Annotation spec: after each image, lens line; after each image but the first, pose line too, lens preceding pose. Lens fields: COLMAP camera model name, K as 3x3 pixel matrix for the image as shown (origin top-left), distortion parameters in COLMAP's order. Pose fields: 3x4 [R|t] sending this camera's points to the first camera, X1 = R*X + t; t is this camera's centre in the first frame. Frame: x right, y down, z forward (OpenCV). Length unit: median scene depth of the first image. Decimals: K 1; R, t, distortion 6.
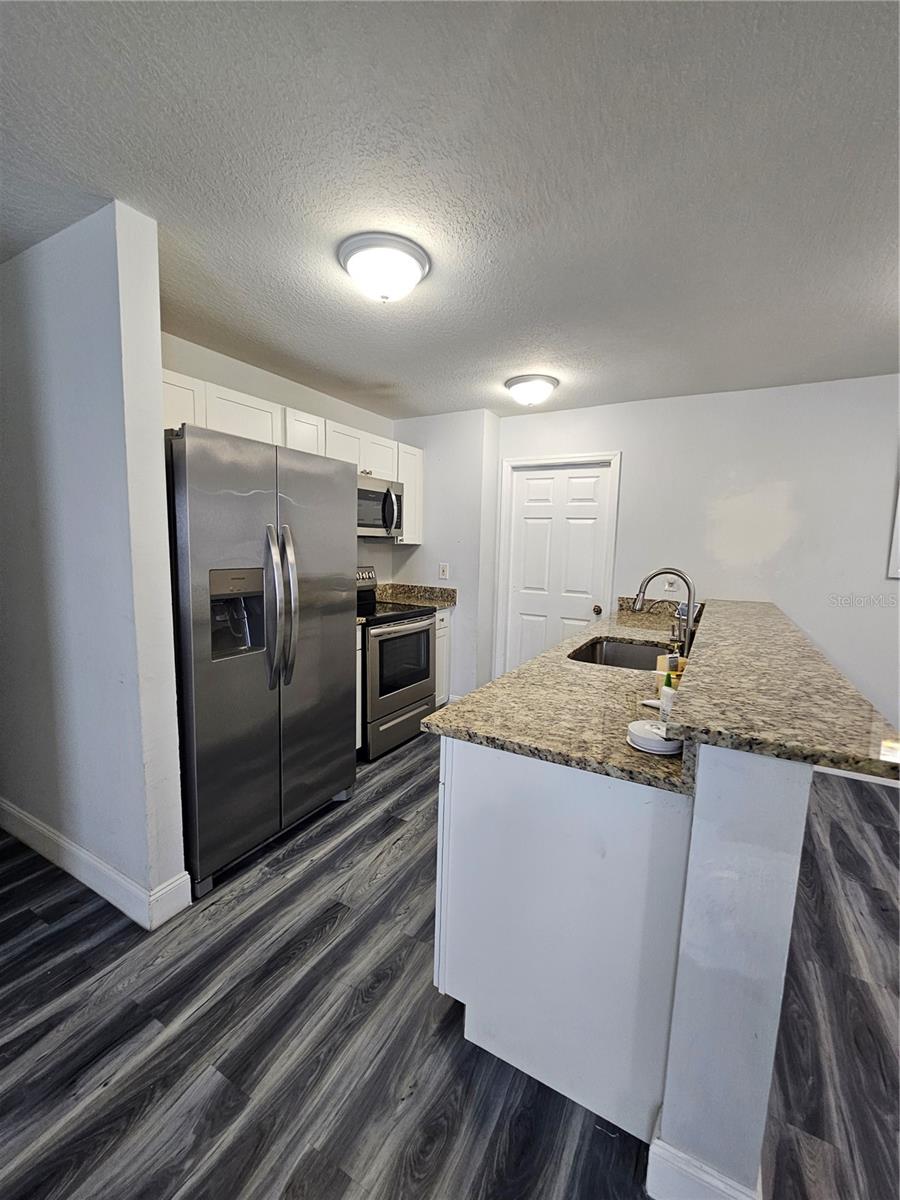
lens RADIAL K [[495.6, 0, 449.2], [0, 495.6, 595.5], [0, 0, 1]] dist [0.001804, 0.000555]
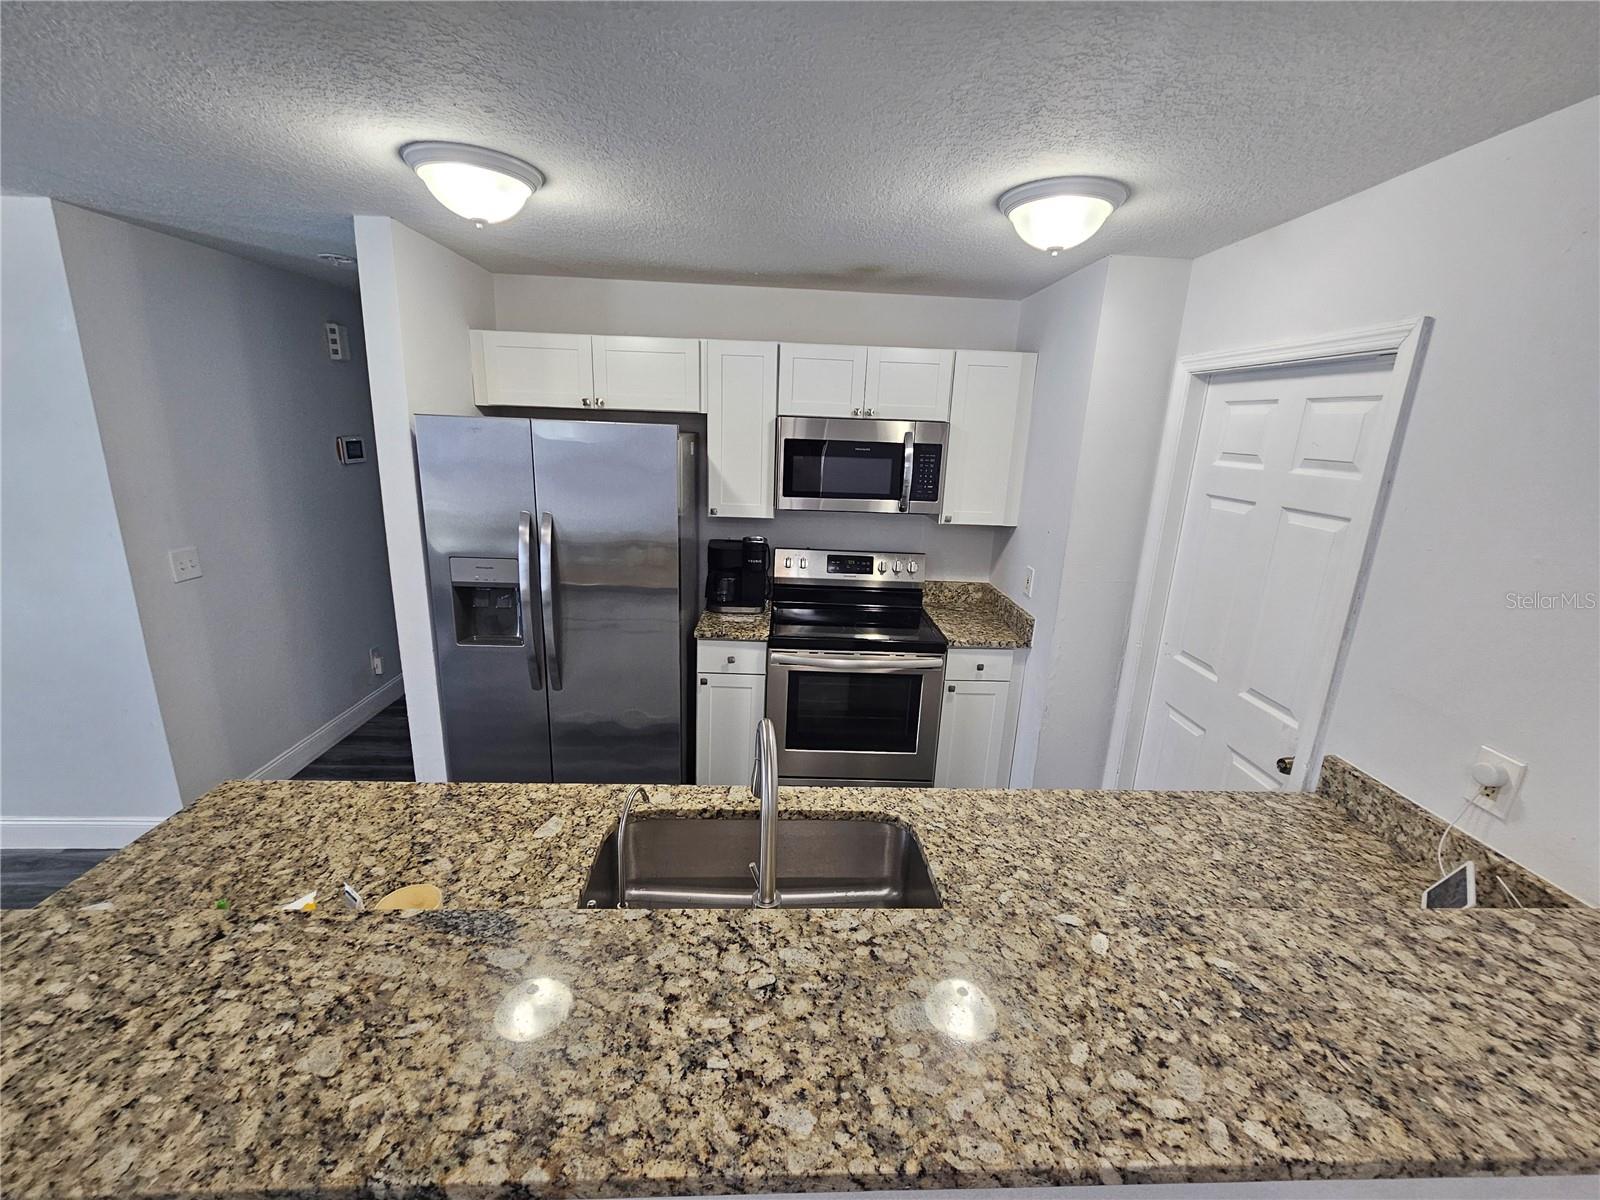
lens RADIAL K [[660.8, 0, 803.1], [0, 660.8, 598.2], [0, 0, 1]] dist [0.001804, 0.000555]
pose [[0.524510, 0.212431, -0.824477, 0.590446], [-0.114309, 0.977176, 0.179055, -0.169610], [0.843696, 0.000329, 0.536822, 0.516603]]
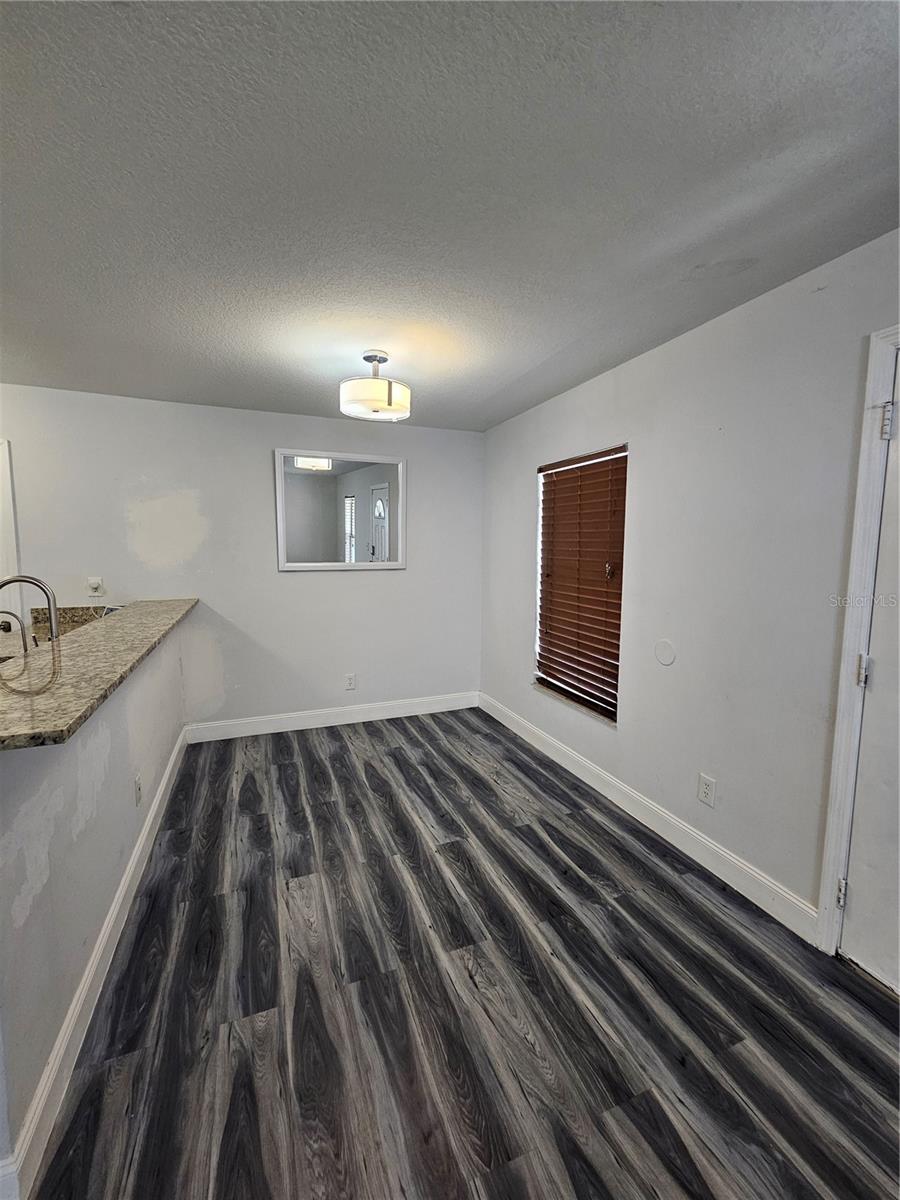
lens RADIAL K [[495.6, 0, 457.7], [0, 495.6, 599.3], [0, 0, 1]] dist [0.001804, 0.000555]
pose [[0.628741, -0.098754, 0.771318, 0.165426], [0.090856, 0.994439, 0.053259, 0.010002], [-0.772288, 0.036593, 0.634217, -0.152047]]
